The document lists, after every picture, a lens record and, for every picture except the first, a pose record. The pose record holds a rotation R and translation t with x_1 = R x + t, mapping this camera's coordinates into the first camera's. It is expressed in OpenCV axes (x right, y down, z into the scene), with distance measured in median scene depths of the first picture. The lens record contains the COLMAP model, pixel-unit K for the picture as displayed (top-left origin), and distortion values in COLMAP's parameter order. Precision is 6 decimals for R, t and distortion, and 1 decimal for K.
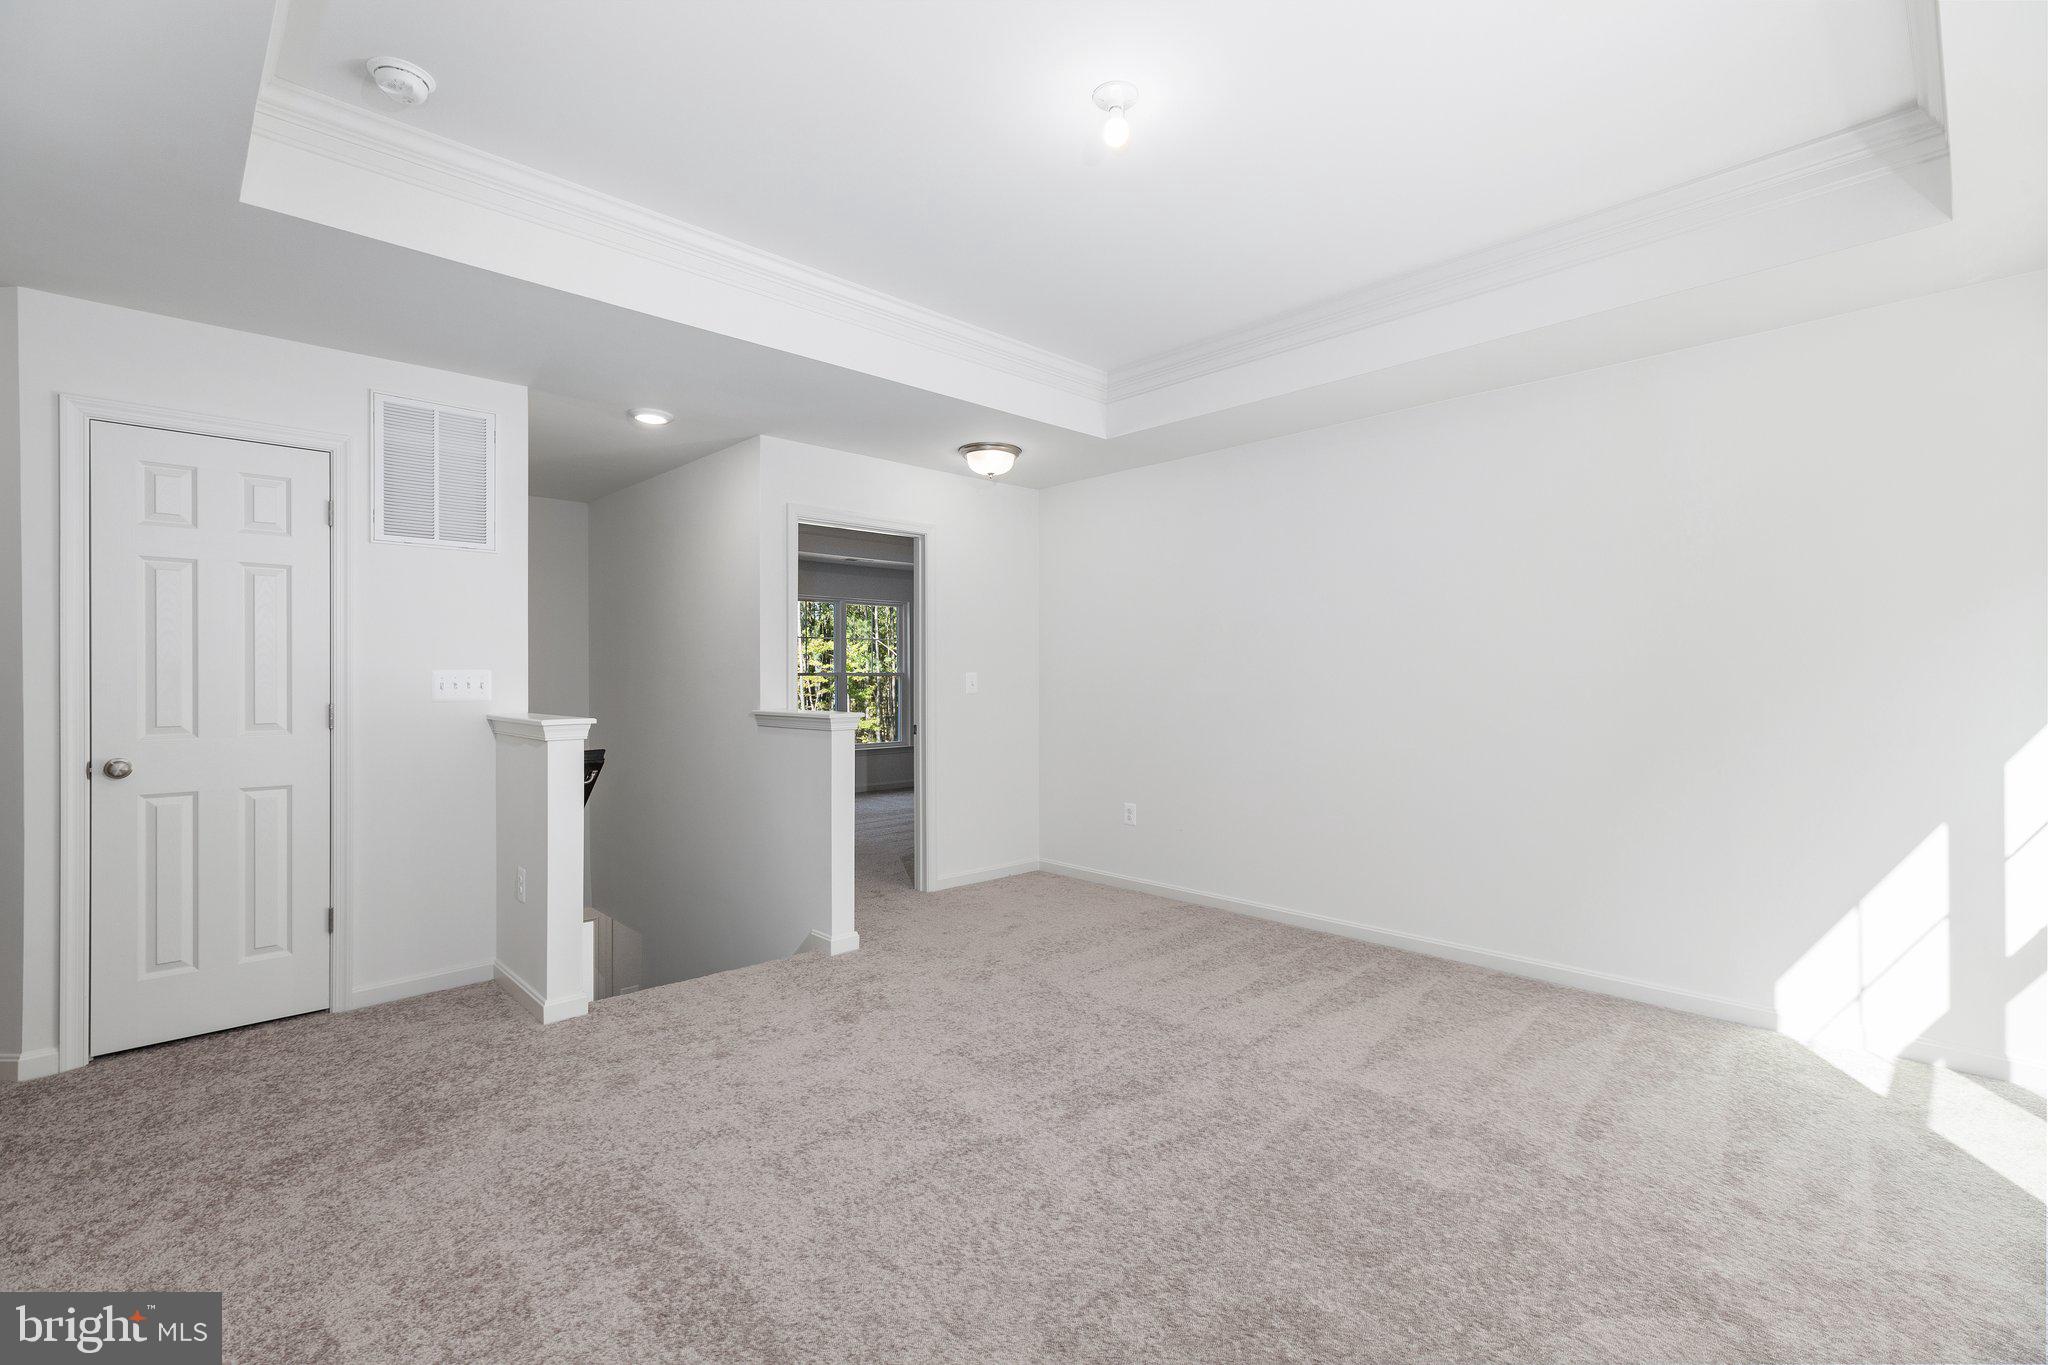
lens RADIAL K [[918.6, 0, 1023.3], [0, 918.6, 673.1], [0, 0, 1]] dist [-0.000745, 0.000274]
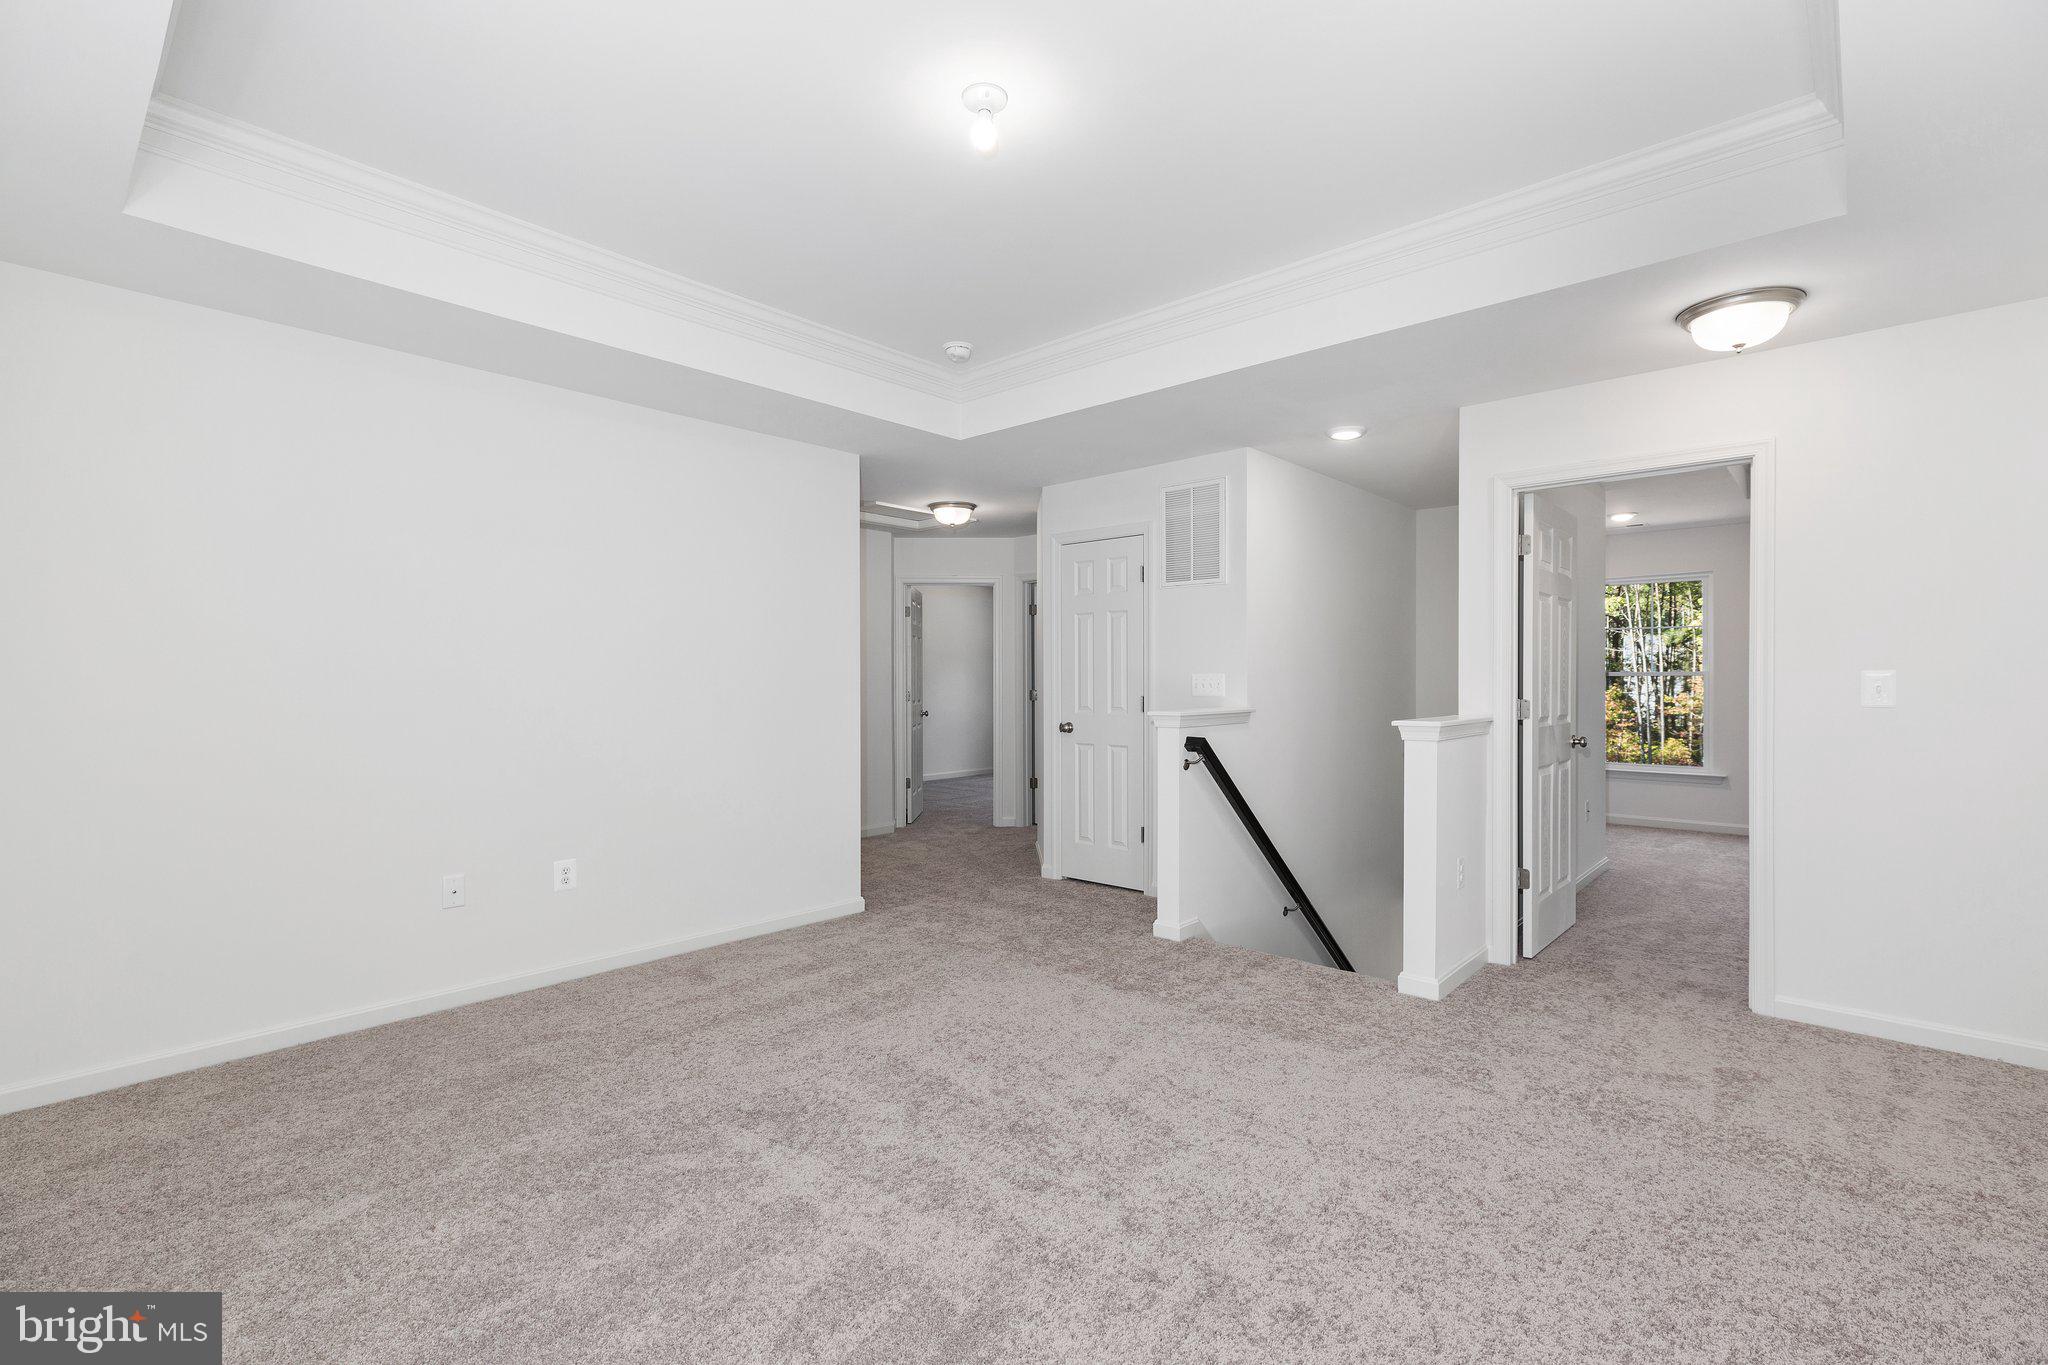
lens RADIAL K [[918.6, 0, 1025.4], [0, 918.6, 681.9], [0, 0, 1]] dist [-0.000745, 0.000274]
pose [[0.054342, 0.000197, -0.998522, 0.632510], [0.003661, 0.999993, 0.000397, 0.006195], [0.998516, -0.003677, 0.054341, 0.568346]]
